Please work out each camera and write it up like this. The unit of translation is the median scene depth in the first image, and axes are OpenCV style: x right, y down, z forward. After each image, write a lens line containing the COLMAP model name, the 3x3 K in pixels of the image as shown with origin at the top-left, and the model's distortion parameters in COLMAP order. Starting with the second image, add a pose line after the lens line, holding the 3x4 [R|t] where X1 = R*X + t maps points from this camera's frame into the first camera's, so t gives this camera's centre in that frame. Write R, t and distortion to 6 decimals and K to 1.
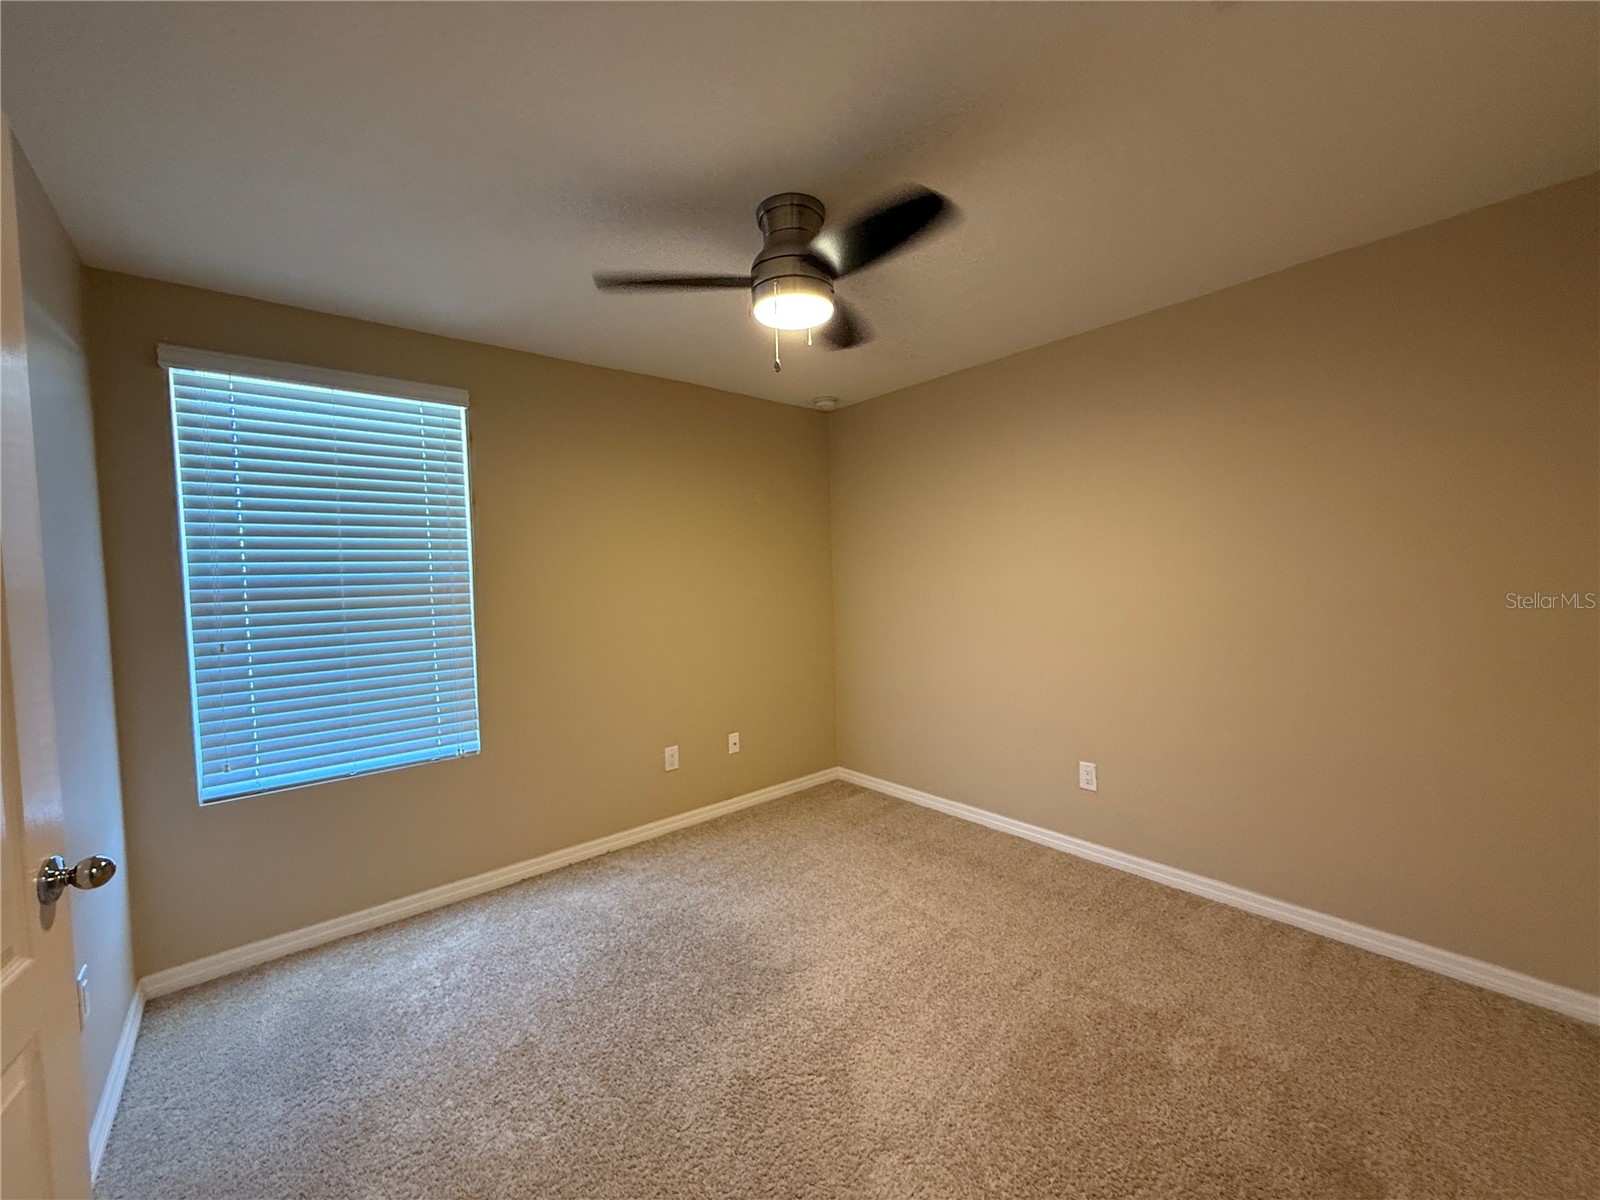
lens RADIAL K [[637.1, 0, 796.8], [0, 637.1, 601.1], [0, 0, 1]] dist [-0.001073, 0.000060]
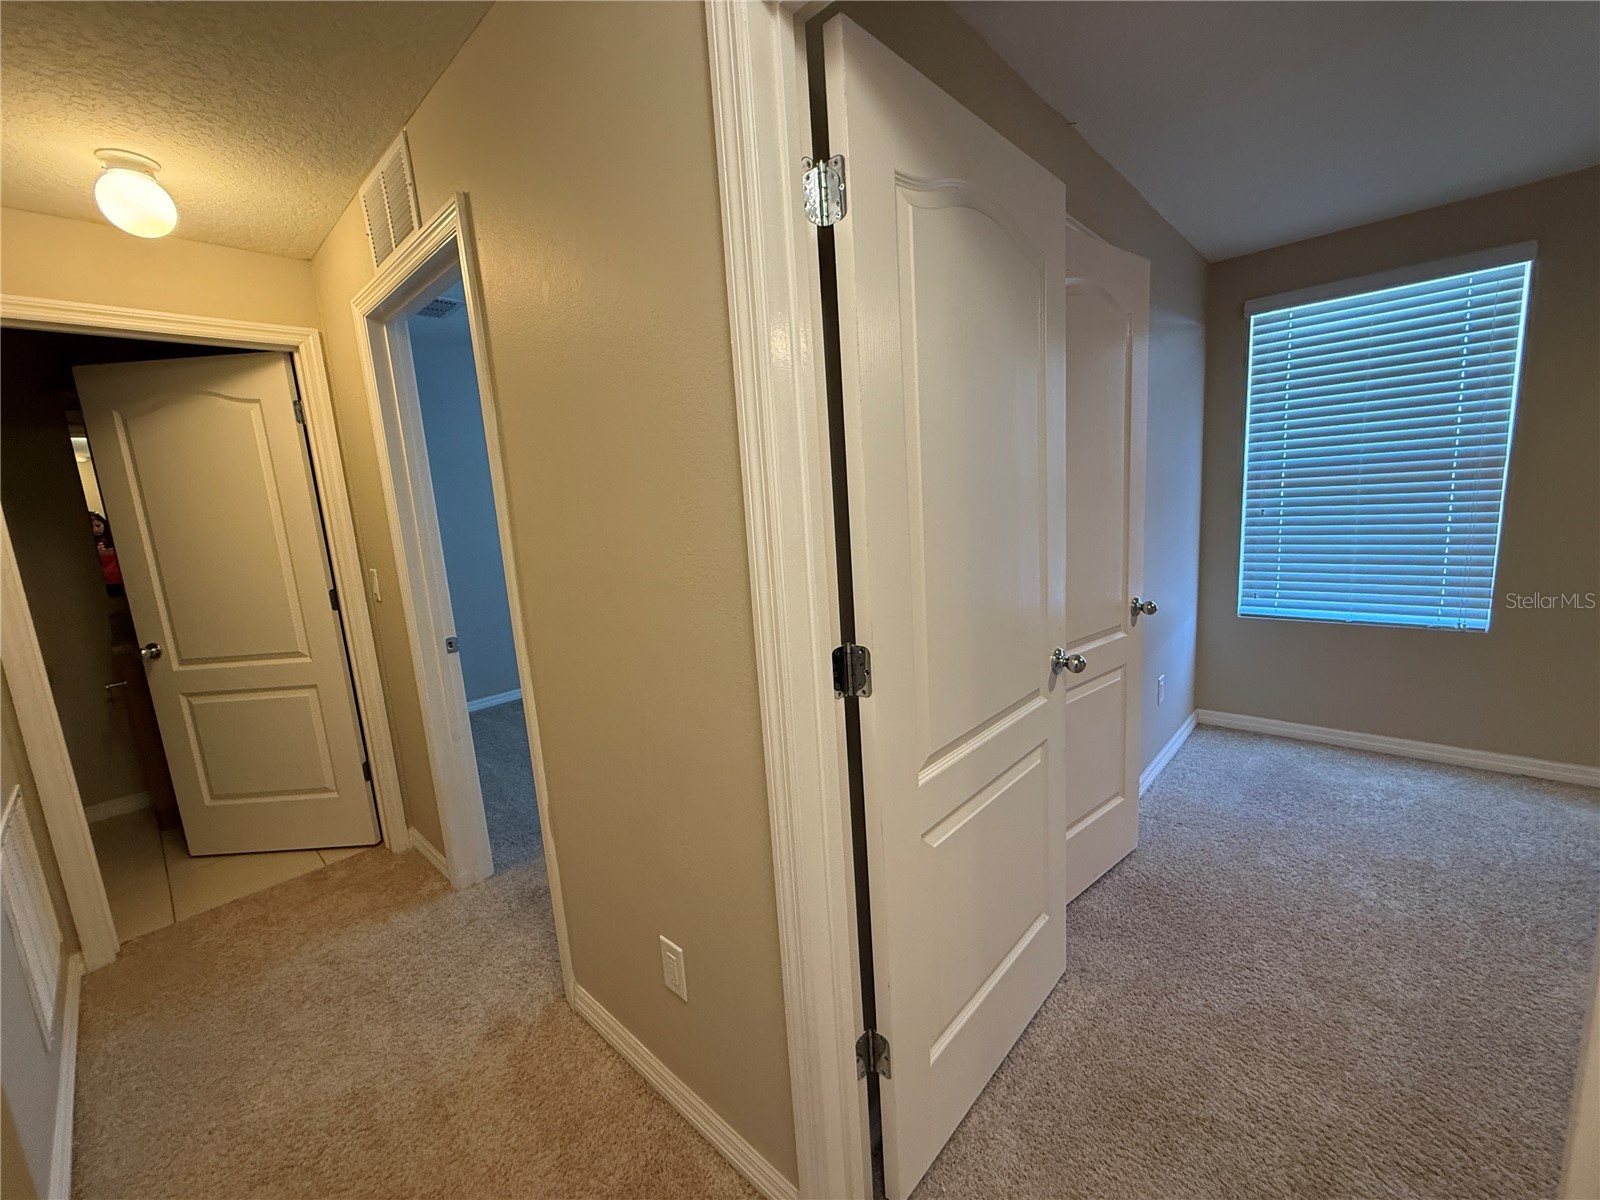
lens RADIAL K [[637.1, 0, 796.8], [0, 637.1, 601.1], [0, 0, 1]] dist [-0.001073, 0.000060]
pose [[0.126515, 0.184149, -0.974722, 0.400697], [0.025210, 0.981703, 0.188740, -0.027500], [0.991644, -0.048452, 0.119558, -0.222008]]
